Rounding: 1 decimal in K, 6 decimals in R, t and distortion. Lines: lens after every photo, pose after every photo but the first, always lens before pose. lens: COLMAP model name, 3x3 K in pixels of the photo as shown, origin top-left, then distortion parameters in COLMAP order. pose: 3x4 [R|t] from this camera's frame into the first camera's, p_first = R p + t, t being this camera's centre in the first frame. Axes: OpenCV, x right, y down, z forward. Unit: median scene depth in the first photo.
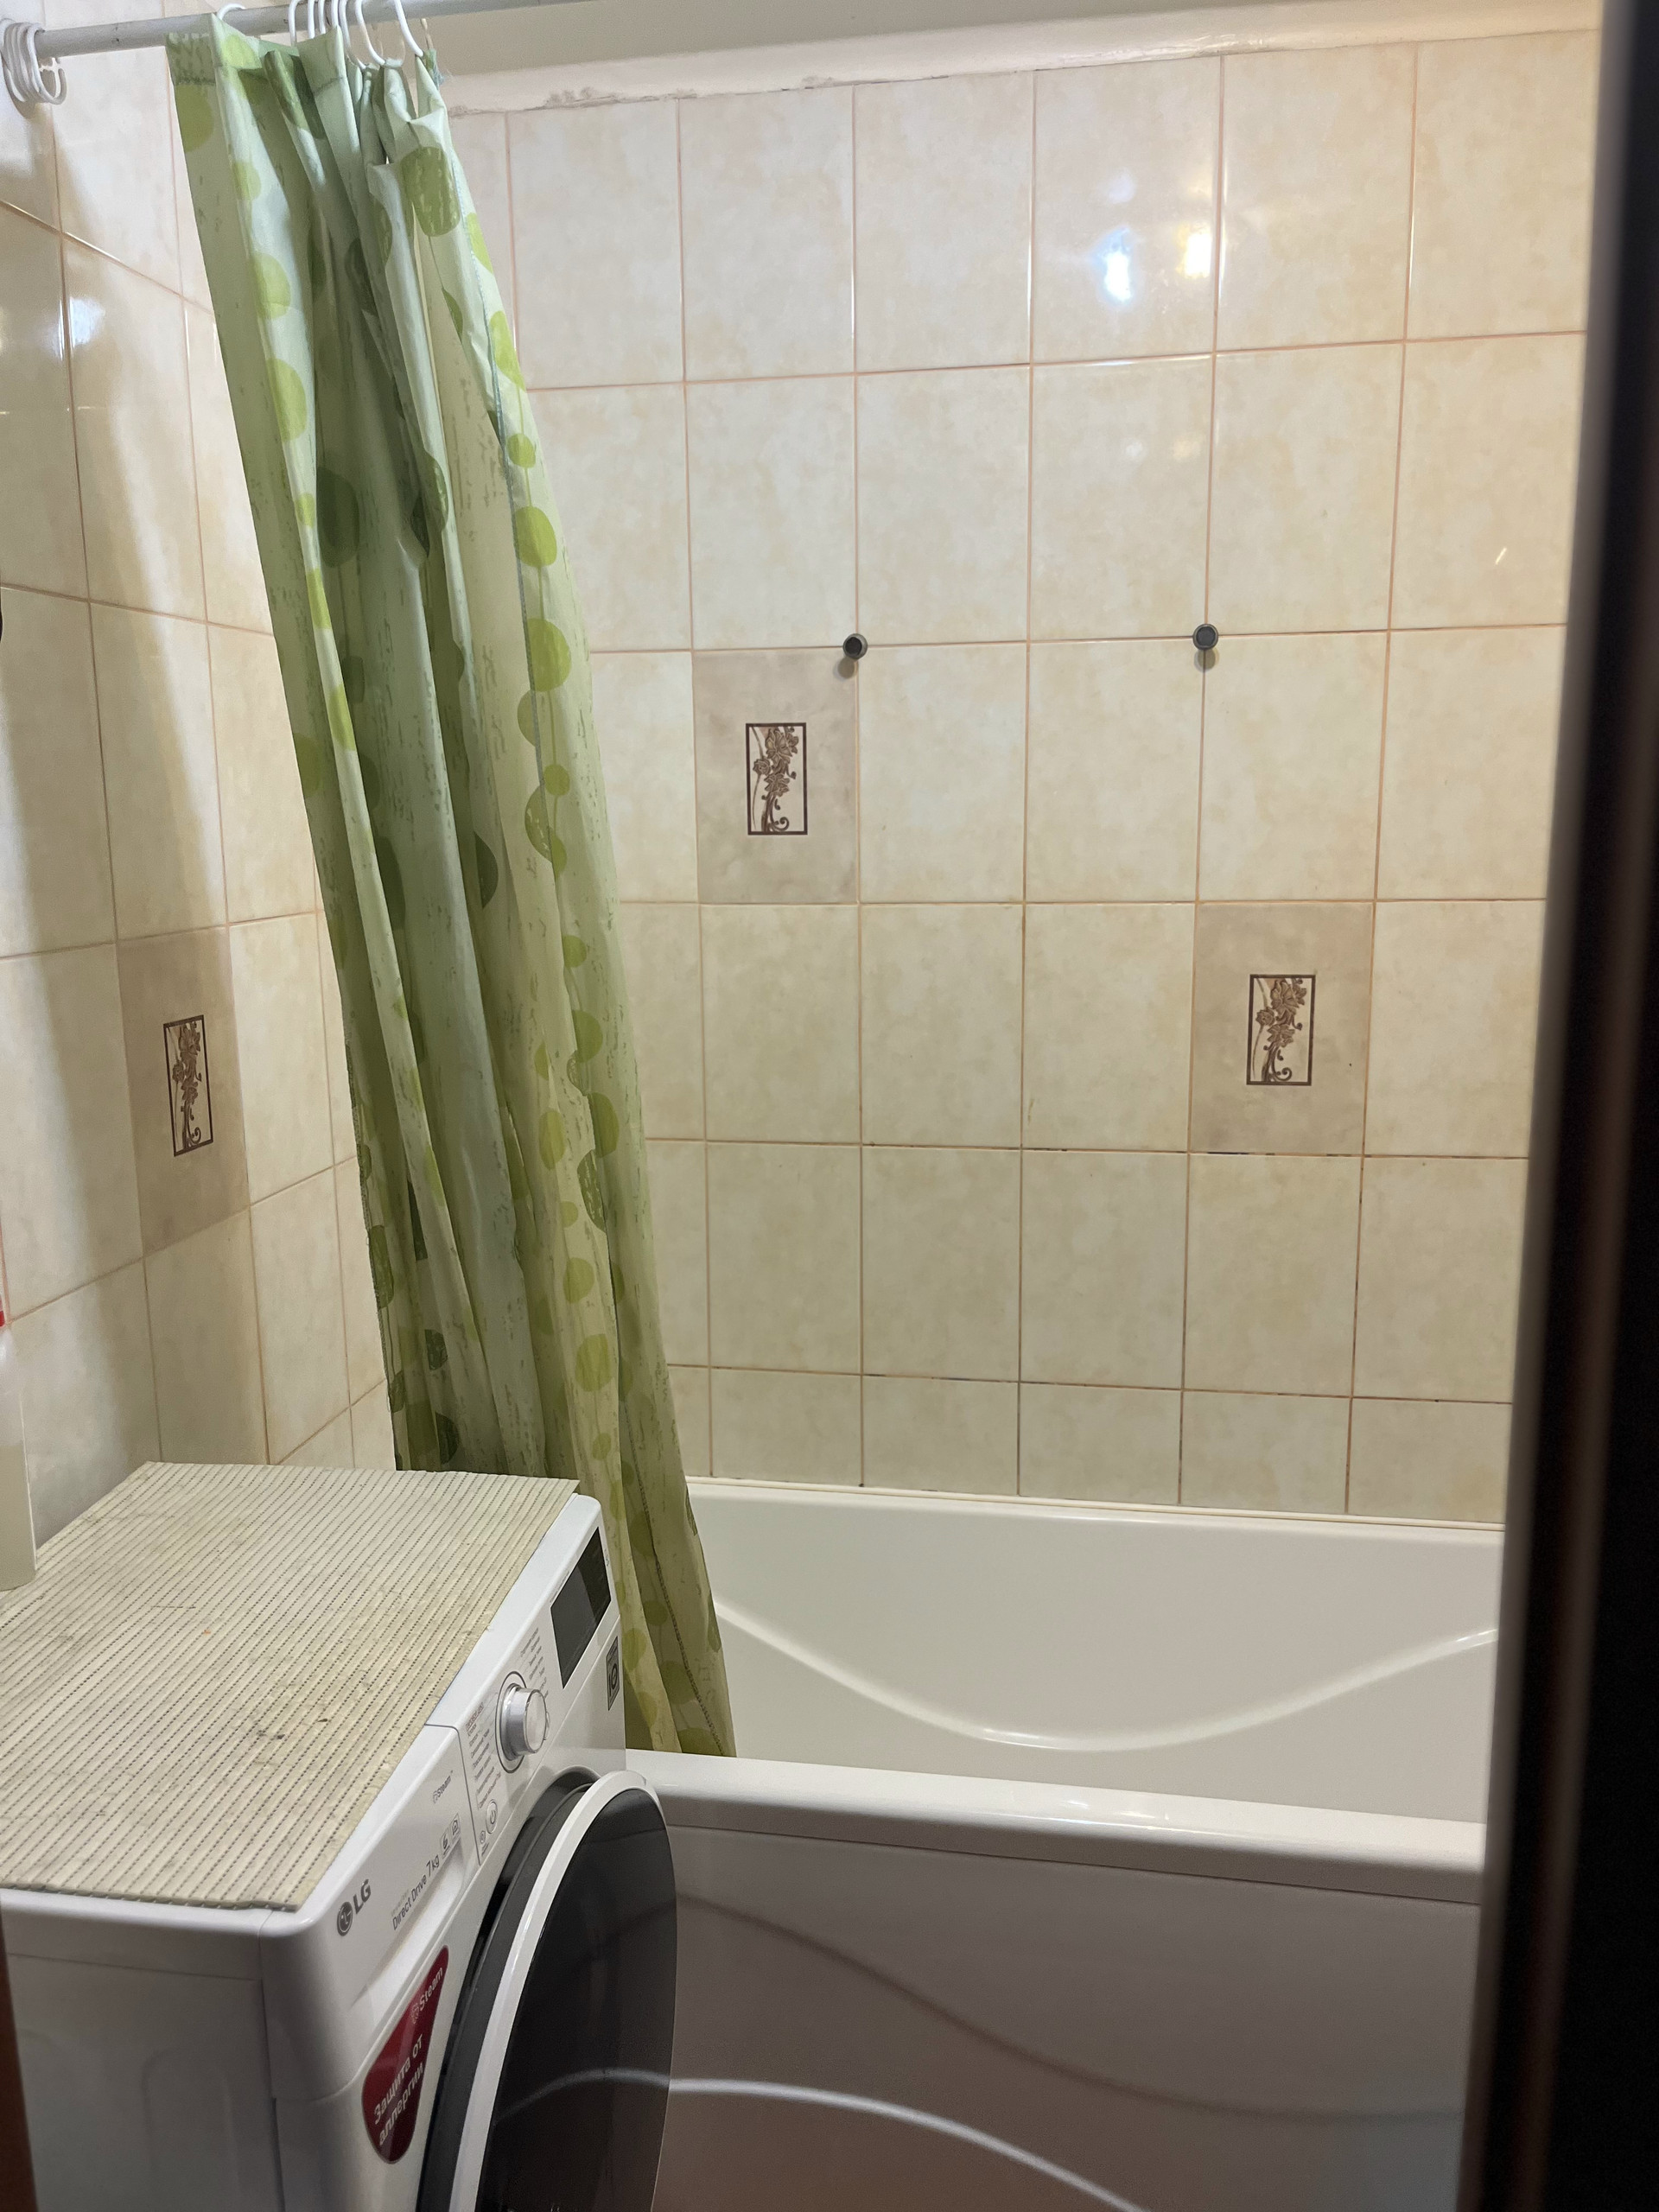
lens RADIAL K [[1684.6, 0, 828.2], [0, 1684.6, 1127.3], [0, 0, 1]] dist [0.060097, -0.075527]
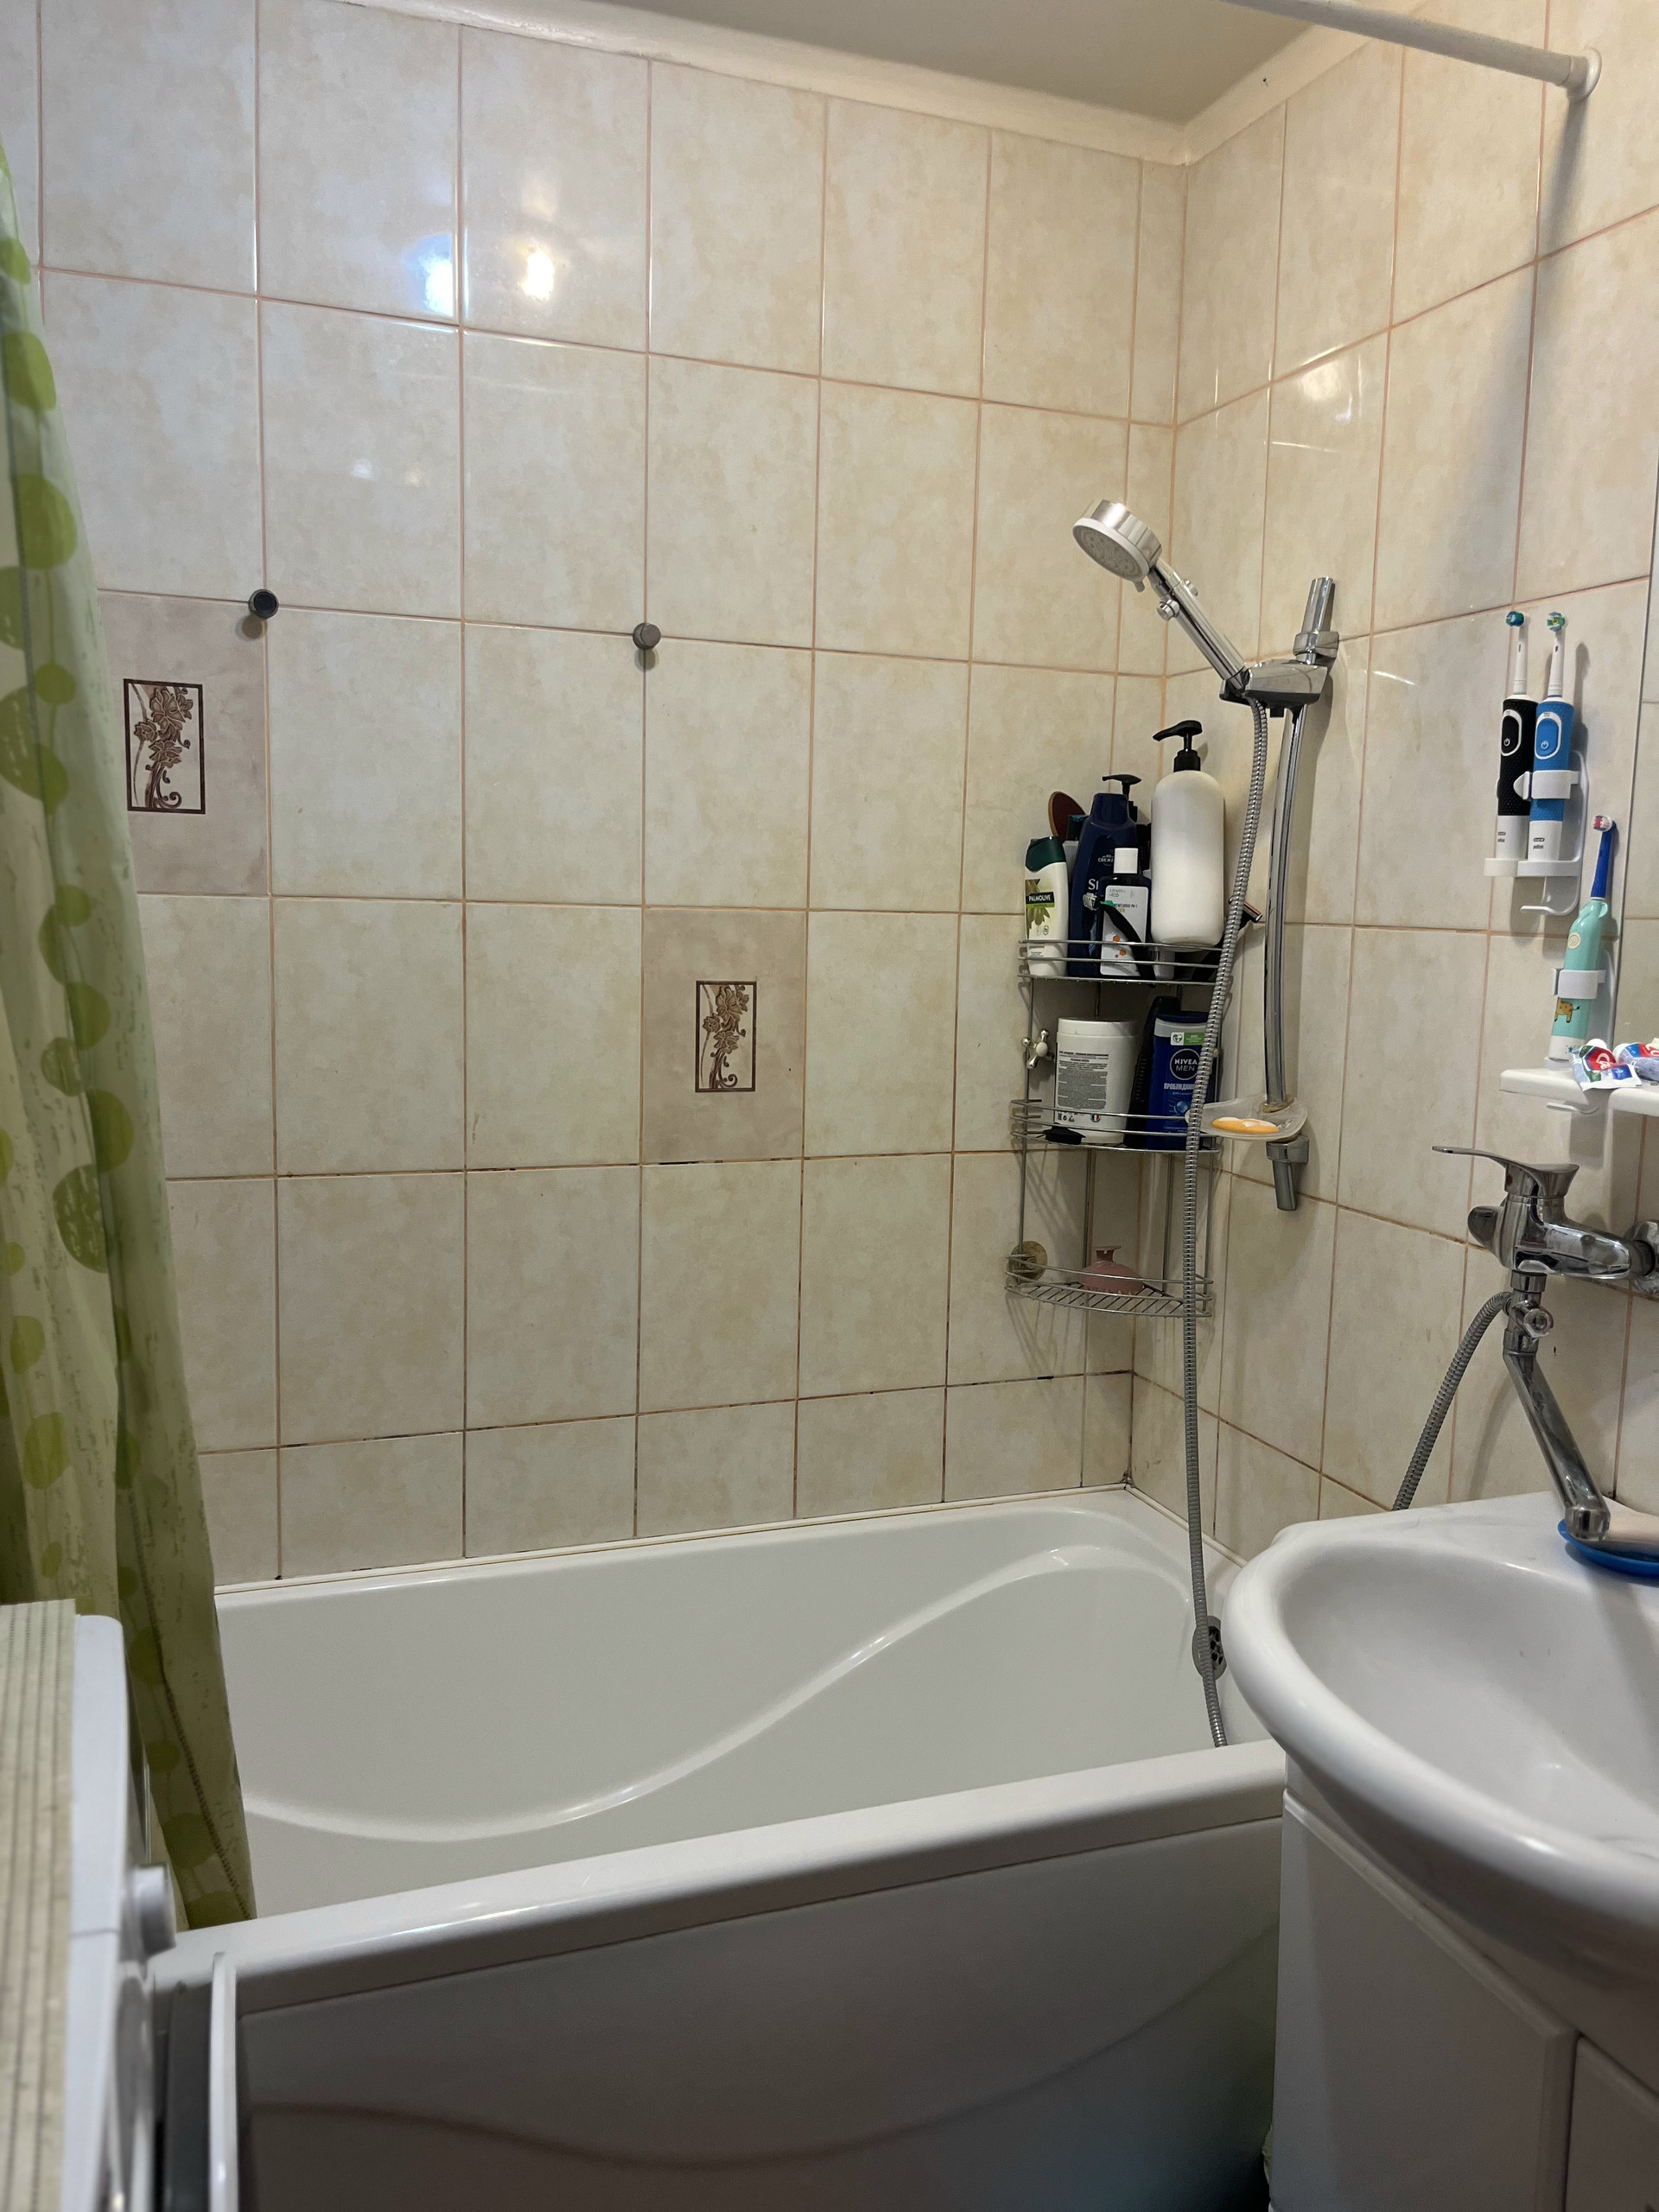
lens RADIAL K [[1684.6, 0, 840.5], [0, 1684.6, 1102.0], [0, 0, 1]] dist [0.060097, -0.075527]
pose [[0.865145, -0.027555, 0.500764, -0.173577], [0.058060, 0.997279, -0.045430, 0.030409], [-0.498149, 0.068378, 0.864391, 0.109958]]
